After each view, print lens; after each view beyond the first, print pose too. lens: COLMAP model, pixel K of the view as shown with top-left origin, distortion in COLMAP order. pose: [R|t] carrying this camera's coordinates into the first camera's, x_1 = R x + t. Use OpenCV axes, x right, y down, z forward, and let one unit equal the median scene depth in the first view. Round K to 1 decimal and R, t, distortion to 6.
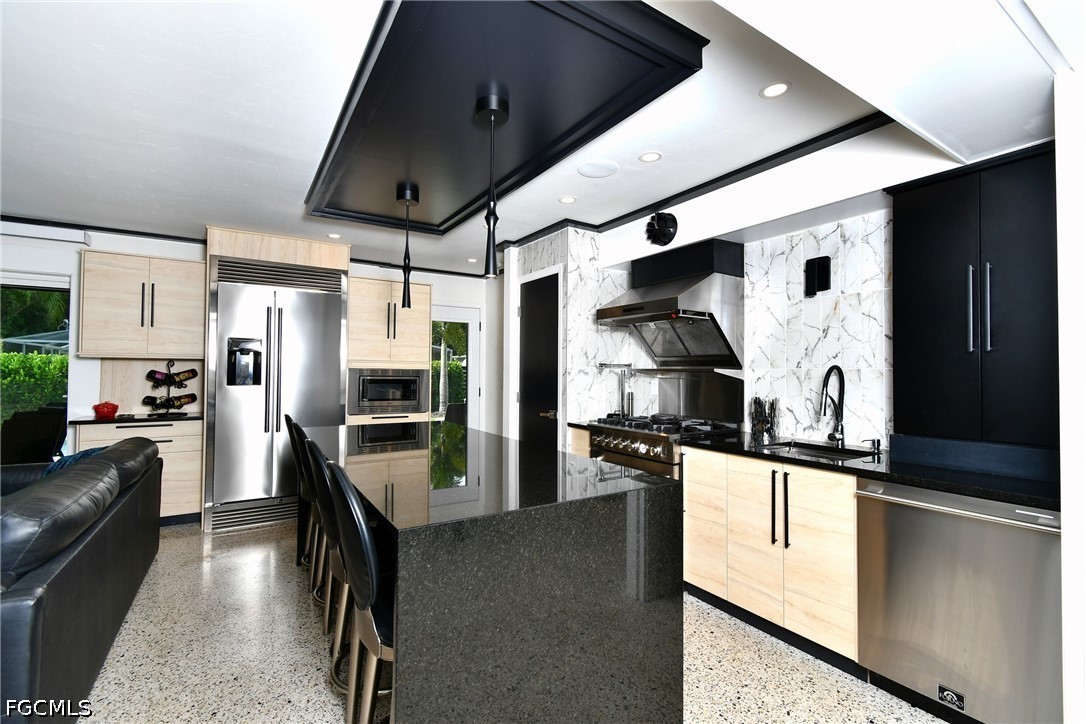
lens RADIAL K [[475.7, 0, 543.0], [0, 475.7, 362.0], [0, 0, 1]] dist [0.000451, -0.000030]
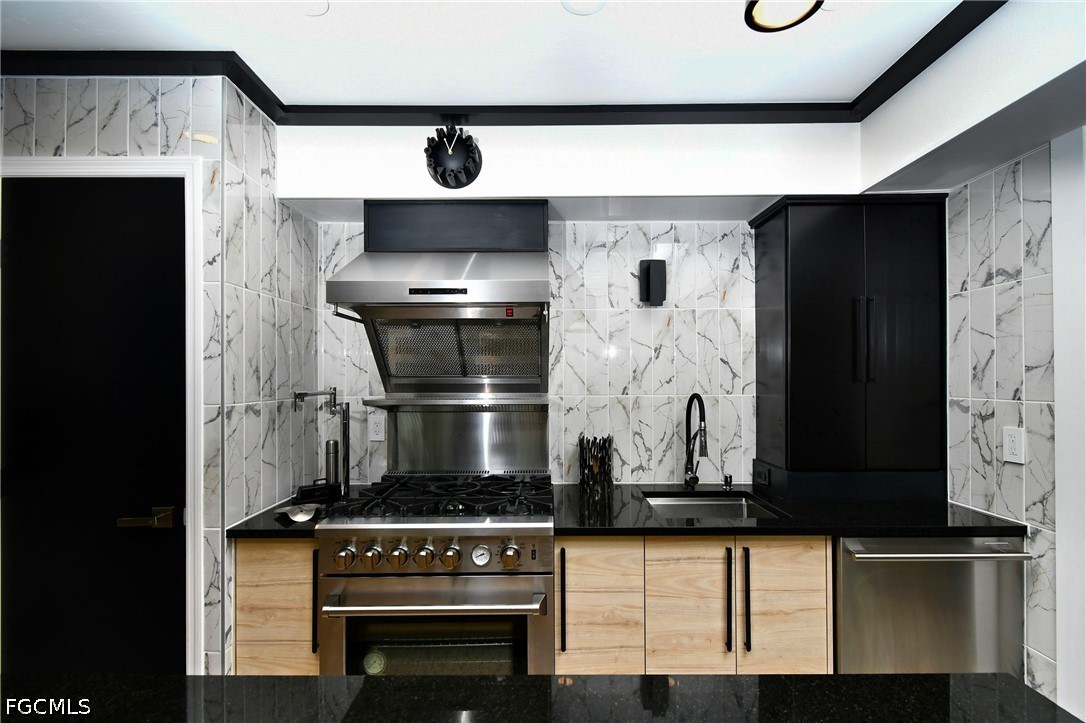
lens RADIAL K [[503.7, 0, 545.7], [0, 503.7, 369.6], [0, 0, 1]] dist [0.015171, 0.000085]
pose [[0.530584, -0.002428, 0.847629, -0.181289], [-0.011534, 0.999883, 0.010084, -0.026975], [-0.847554, -0.015127, 0.530493, 0.493193]]
